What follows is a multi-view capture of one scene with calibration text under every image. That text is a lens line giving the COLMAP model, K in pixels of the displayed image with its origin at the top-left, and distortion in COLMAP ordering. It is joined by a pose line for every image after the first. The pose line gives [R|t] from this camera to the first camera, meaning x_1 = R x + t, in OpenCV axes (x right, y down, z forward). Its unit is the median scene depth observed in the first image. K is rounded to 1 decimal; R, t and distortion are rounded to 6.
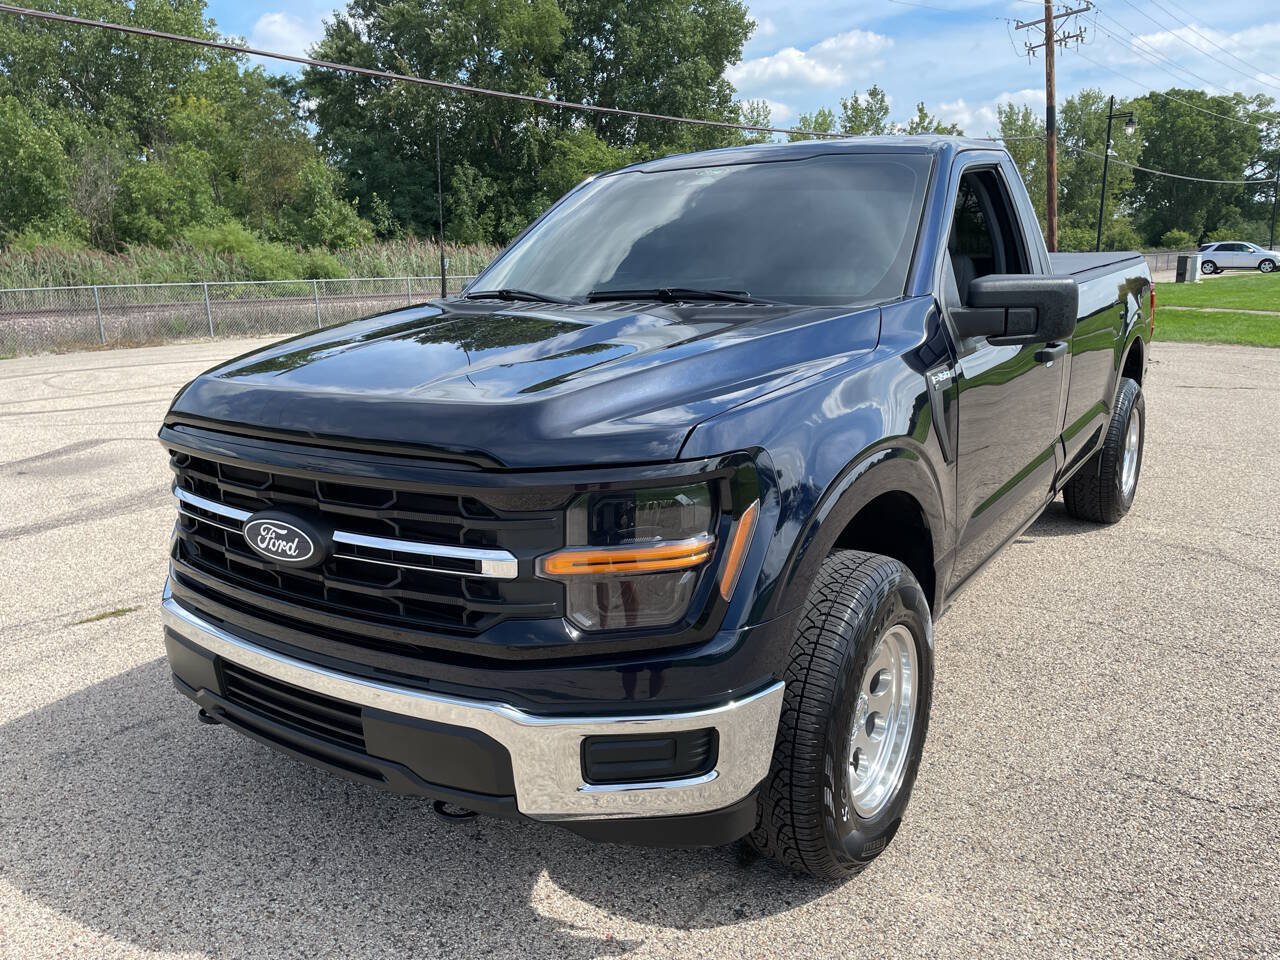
lens RADIAL K [[962.3, 0, 635.1], [0, 962.3, 479.2], [0, 0, 1]] dist [0.088289, -0.114520]
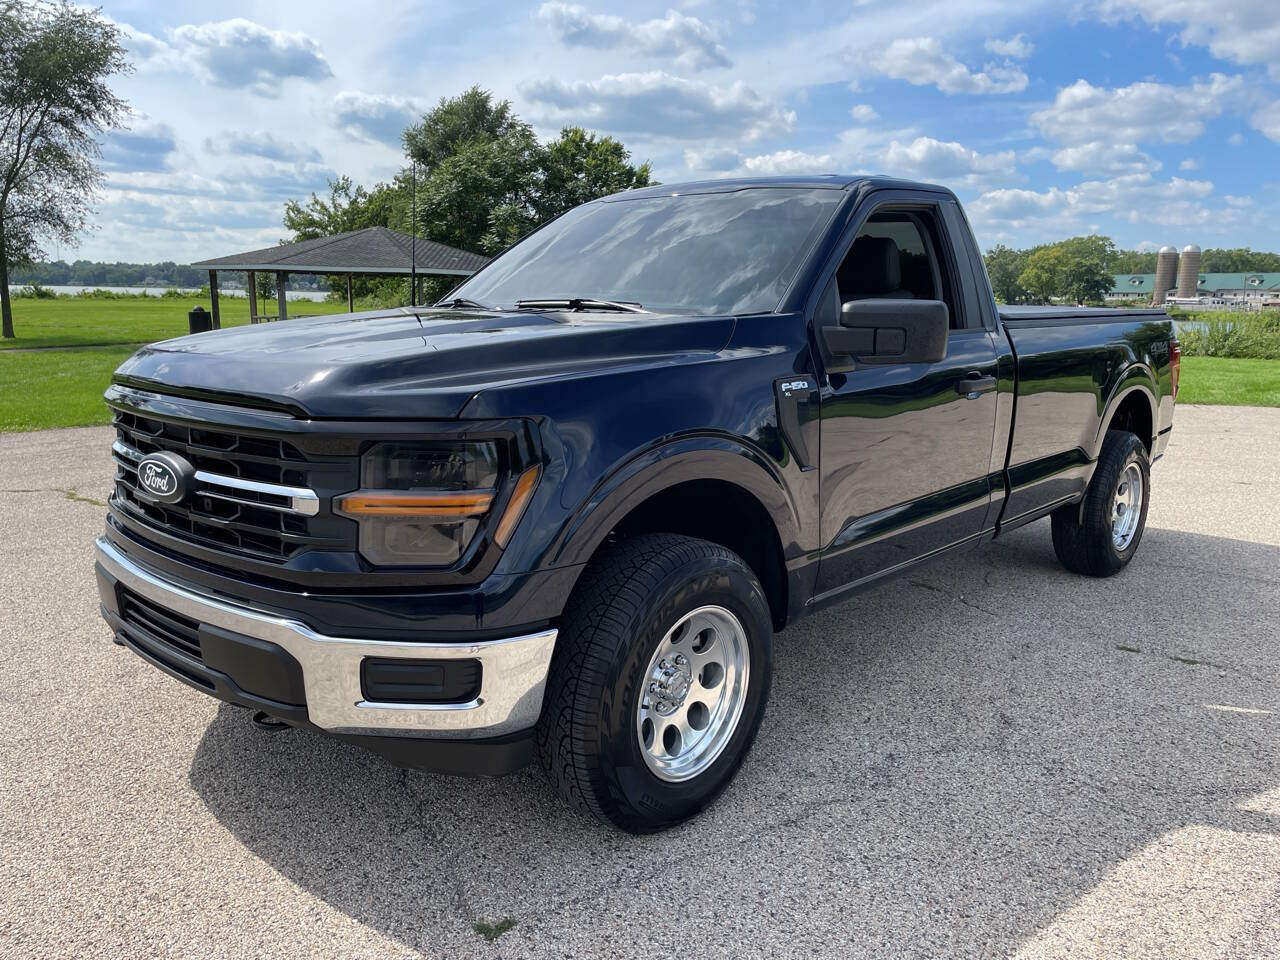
lens RADIAL K [[962.3, 0, 635.3], [0, 962.3, 485.2], [0, 0, 1]] dist [0.088289, -0.114520]
pose [[0.989294, 0.067157, -0.129565, 0.196451], [-0.074112, 0.996015, -0.049620, 0.048260], [0.125717, 0.058691, 0.990329, -0.050687]]
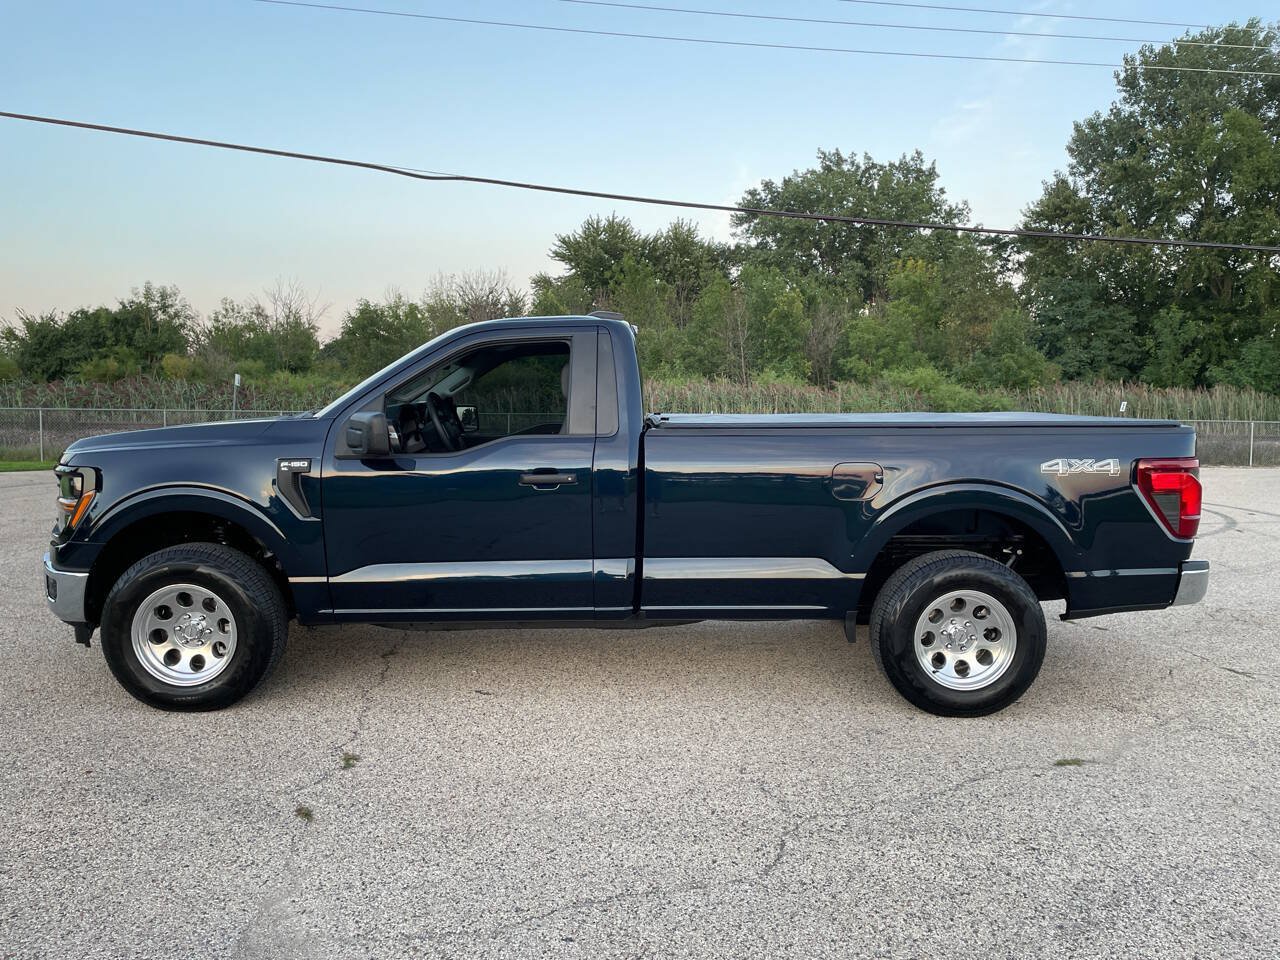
lens RADIAL K [[962.3, 0, 632.4], [0, 962.3, 471.8], [0, 0, 1]] dist [0.088289, -0.114520]
pose [[0.777208, 0.083176, -0.623722, 0.390664], [-0.174568, 0.980818, -0.086730, 0.185387], [0.604544, 0.176289, 0.776819, -0.680595]]
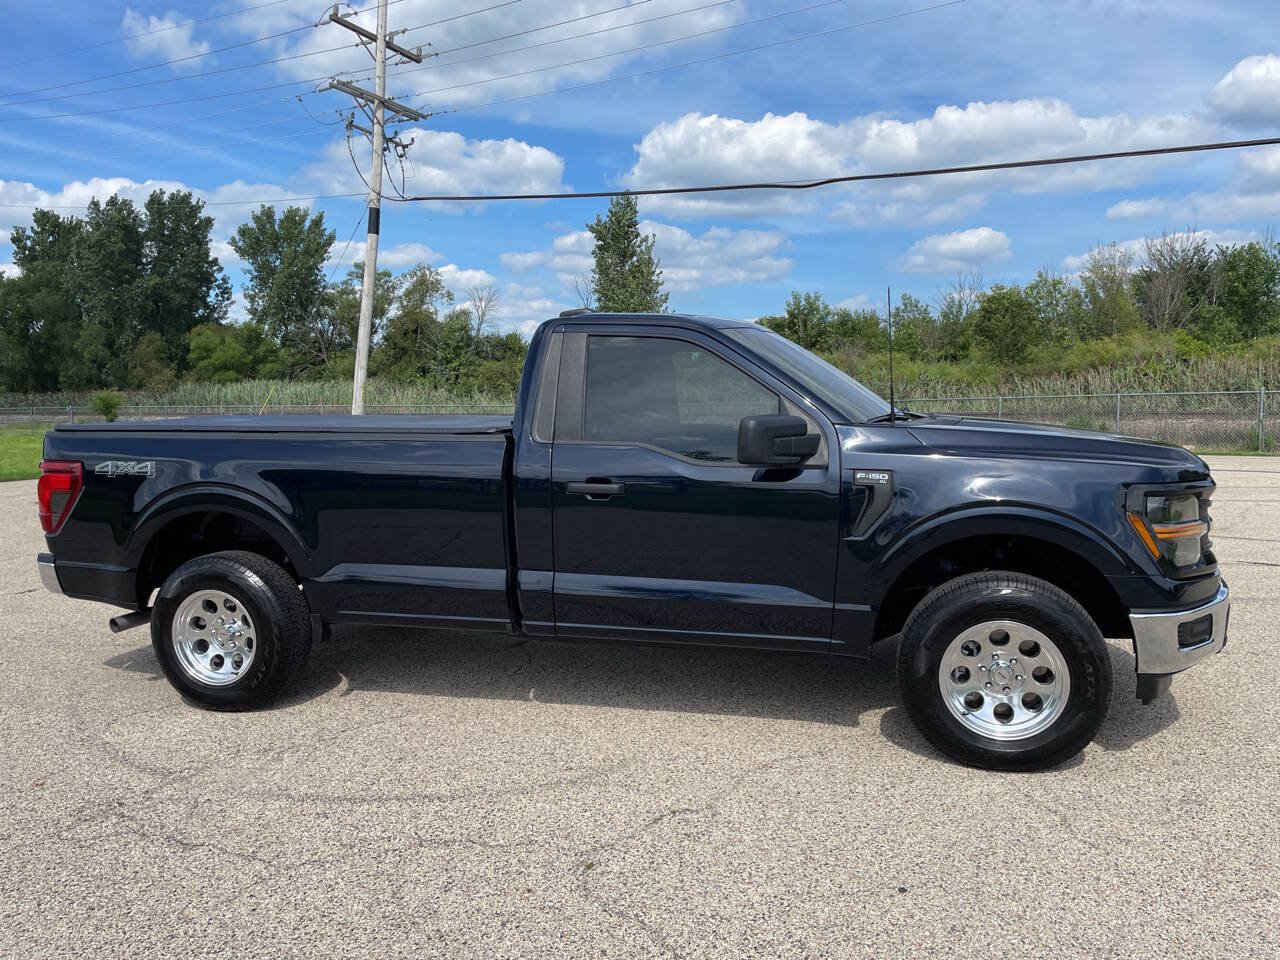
lens RADIAL K [[962.3, 0, 641.8], [0, 962.3, 487.4], [0, 0, 1]] dist [0.088289, -0.114520]
pose [[0.127232, 0.124109, -0.984078, 1.682729], [-0.203168, 0.974365, 0.096616, -0.307697], [0.970842, 0.187641, 0.149185, 1.090340]]
